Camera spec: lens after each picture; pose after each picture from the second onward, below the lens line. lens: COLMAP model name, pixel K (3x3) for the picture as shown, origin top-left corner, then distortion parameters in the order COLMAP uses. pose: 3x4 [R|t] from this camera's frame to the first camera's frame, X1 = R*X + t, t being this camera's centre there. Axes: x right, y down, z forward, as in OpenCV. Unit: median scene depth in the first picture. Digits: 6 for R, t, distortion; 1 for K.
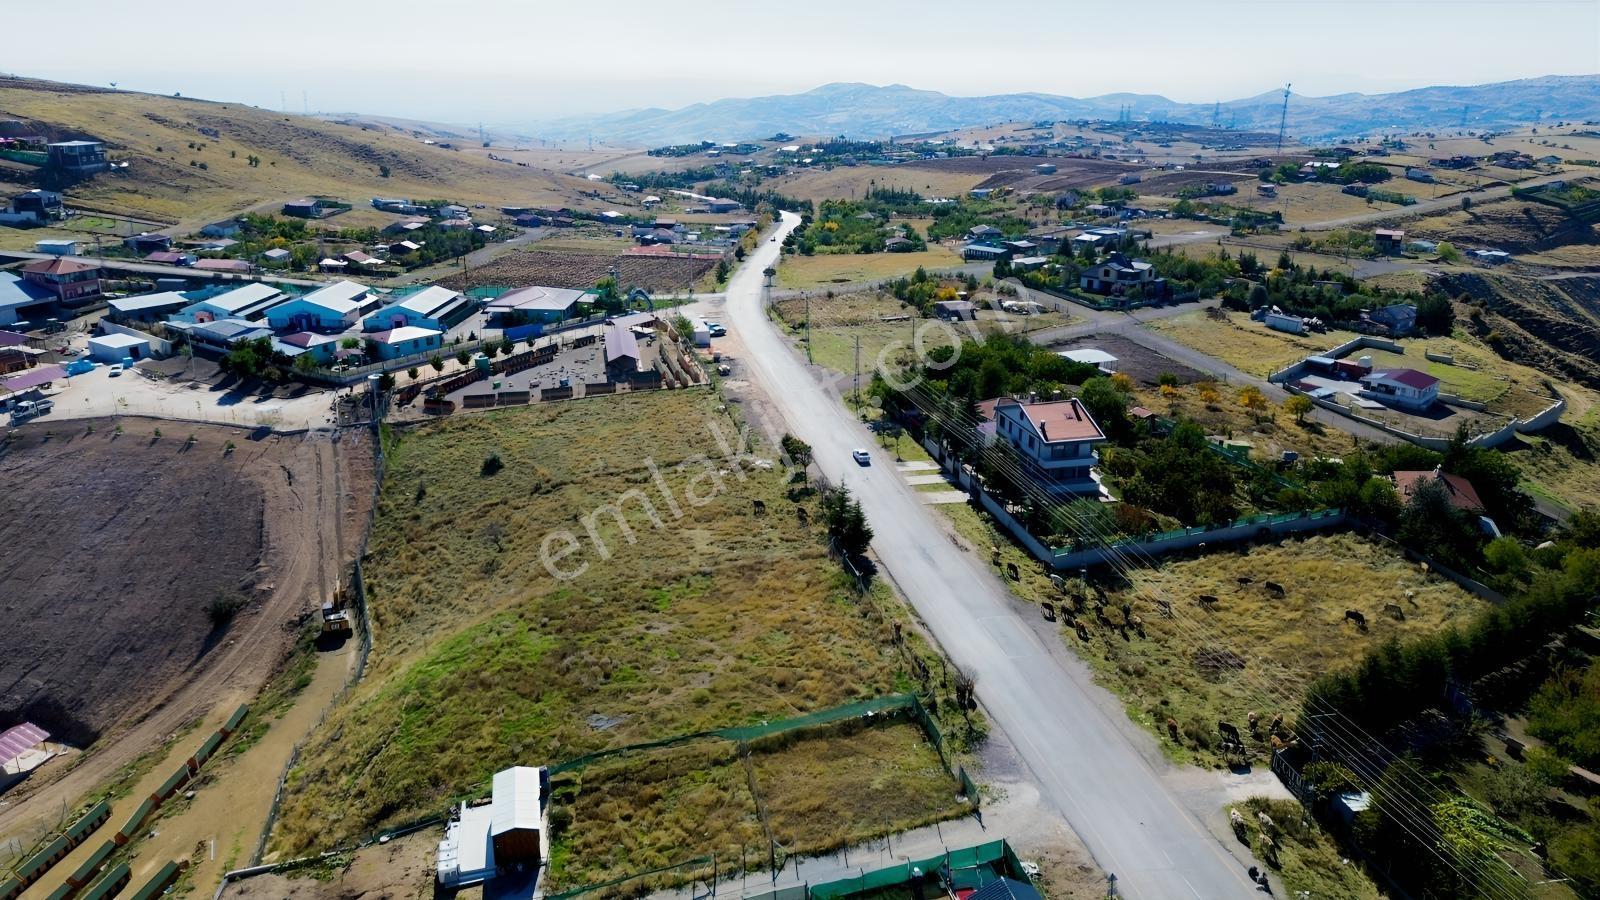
lens RADIAL K [[1131.6, 0, 806.2], [0, 1131.6, 448.8], [0, 0, 1]] dist [0.074440, -0.070750]
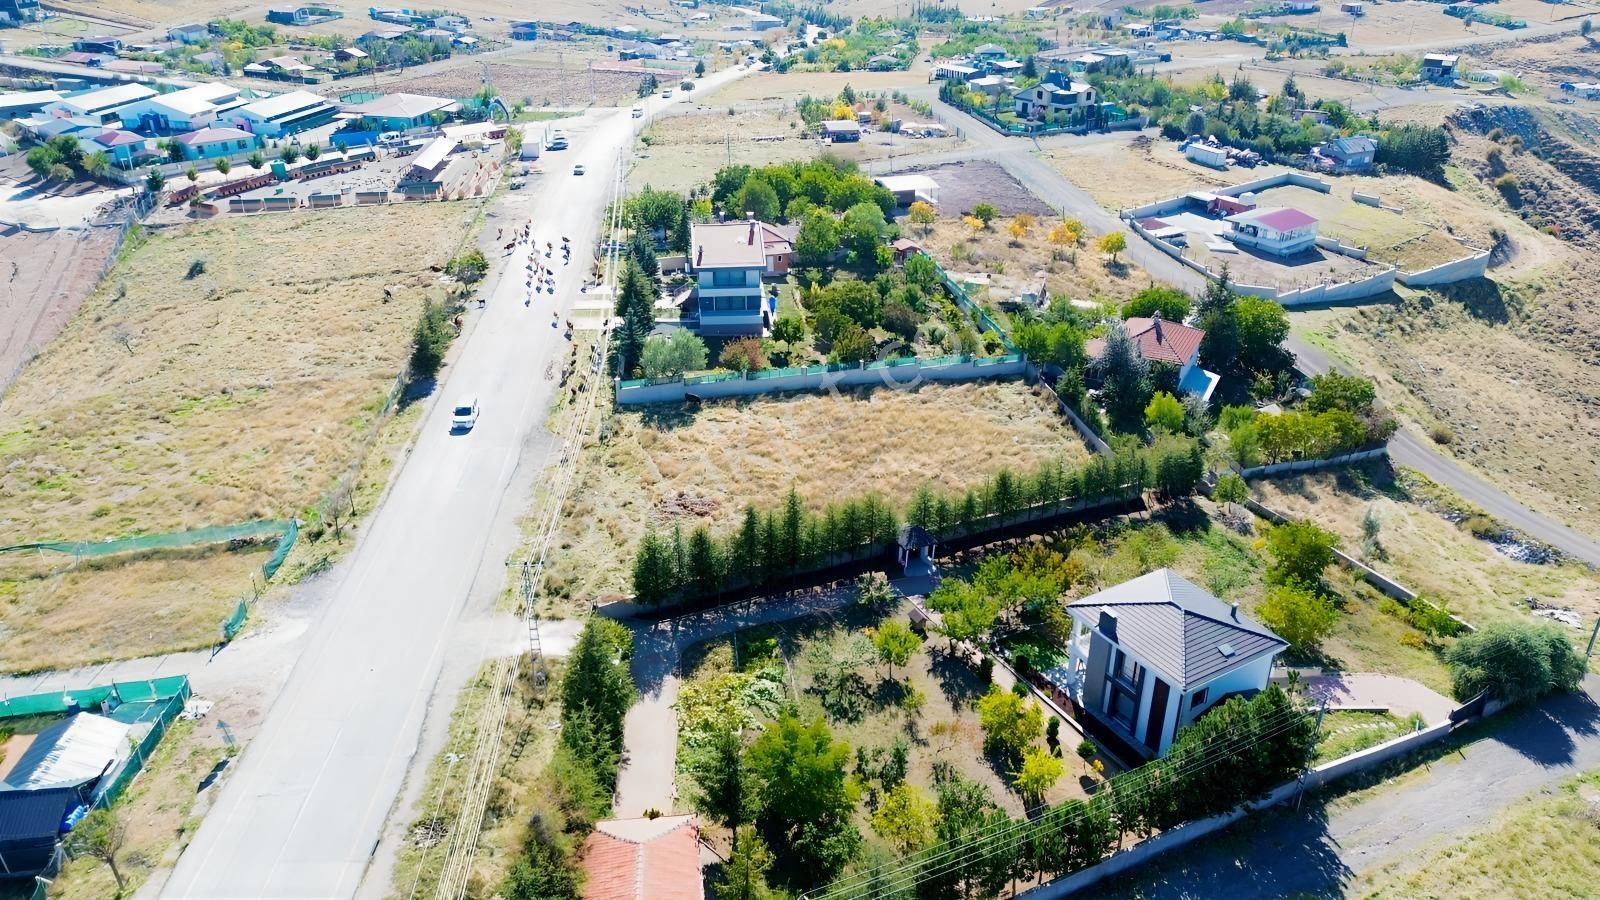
lens RADIAL K [[1131.6, 0, 804.5], [0, 1131.6, 447.4], [0, 0, 1]] dist [0.074440, -0.070750]
pose [[0.990063, 0.059521, -0.127405, 0.238676], [-0.041575, 0.989399, 0.139146, 0.004024], [0.134336, -0.132466, 0.982042, 0.058229]]
